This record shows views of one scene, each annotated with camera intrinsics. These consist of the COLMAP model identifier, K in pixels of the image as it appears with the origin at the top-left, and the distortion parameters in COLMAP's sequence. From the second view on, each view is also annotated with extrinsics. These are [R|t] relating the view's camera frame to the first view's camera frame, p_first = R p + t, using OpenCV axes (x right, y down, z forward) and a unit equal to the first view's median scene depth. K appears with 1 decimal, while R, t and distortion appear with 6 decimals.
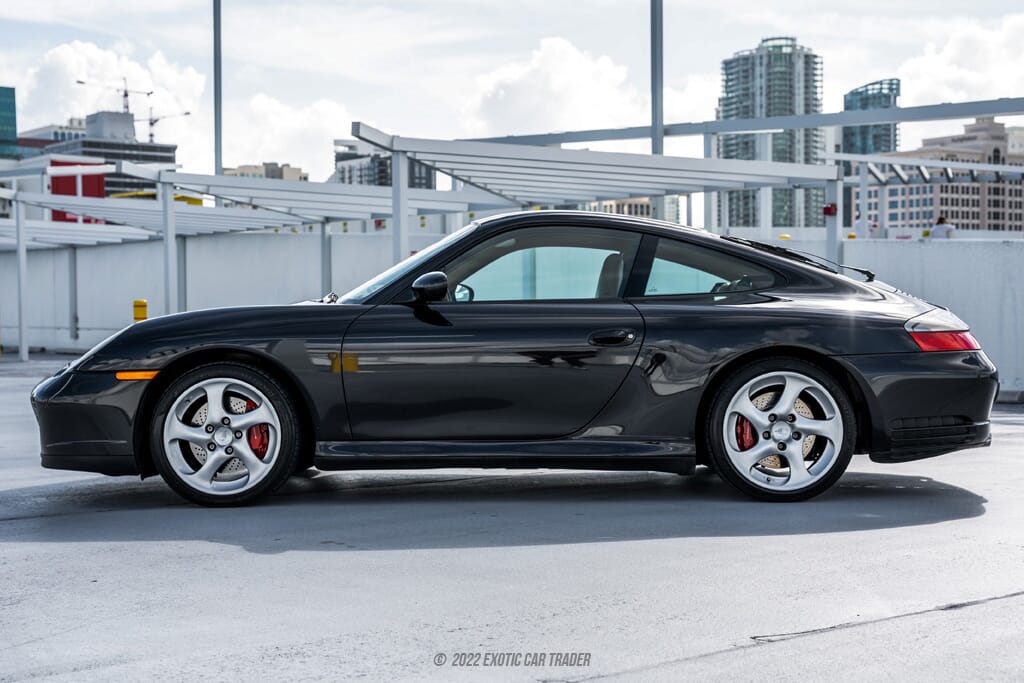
lens RADIAL K [[1353.4, 0, 512.0], [0, 1353.4, 341.5], [0, 0, 1]] dist [0.111013, -0.009997]
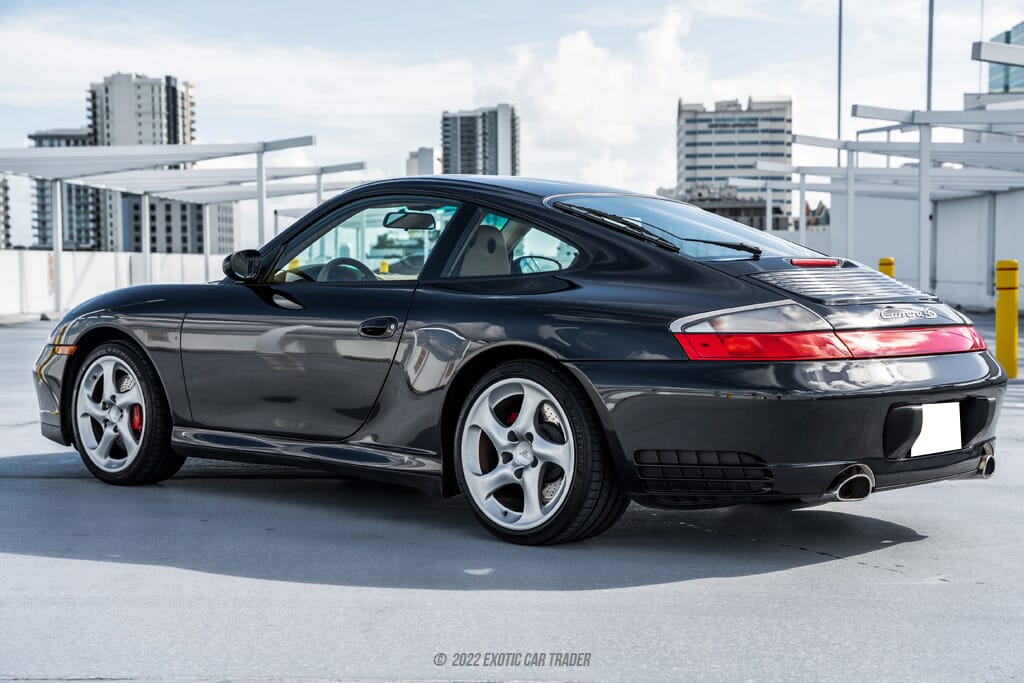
lens RADIAL K [[1506.7, 0, 512.0], [0, 1506.7, 341.5], [0, 0, 1]] dist [0.017367, 0.017203]
pose [[0.756758, 0.034739, -0.652771, 0.754265], [-0.014401, 0.999231, 0.036482, -0.030398], [0.653536, -0.018207, 0.756676, 0.337401]]
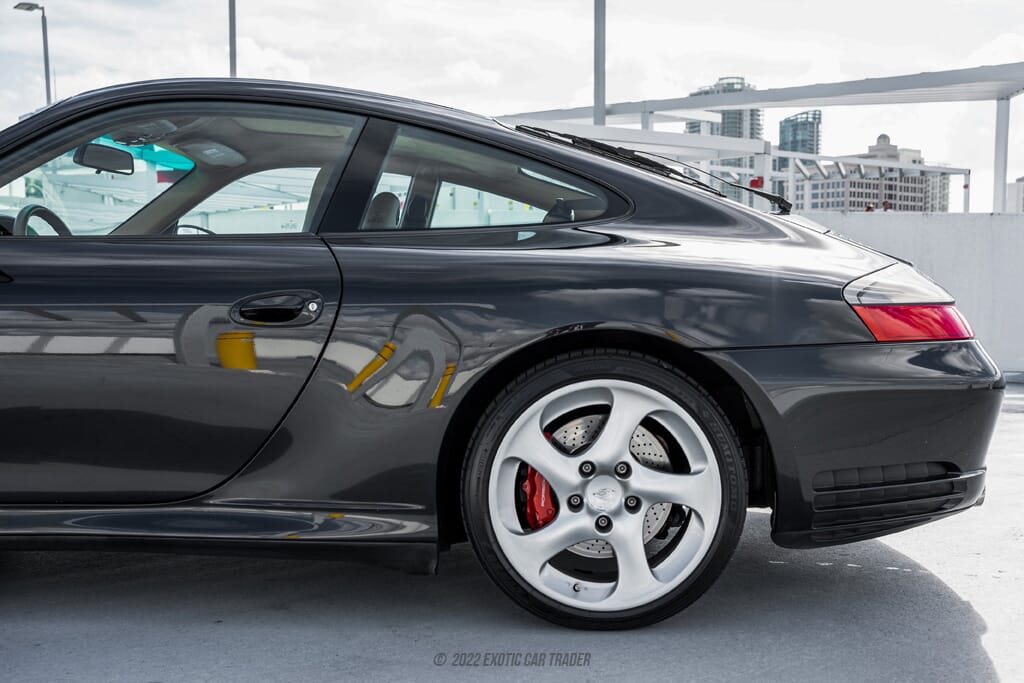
lens RADIAL K [[1049.8, 0, 514.8], [0, 1049.8, 371.6], [0, 0, 1]] dist [-0.007140, -0.000504]
pose [[0.999949, 0.009763, -0.002609, 0.164048], [-0.009580, 0.997982, 0.062776, -0.005200], [0.003217, -0.062748, 0.998024, 0.602442]]
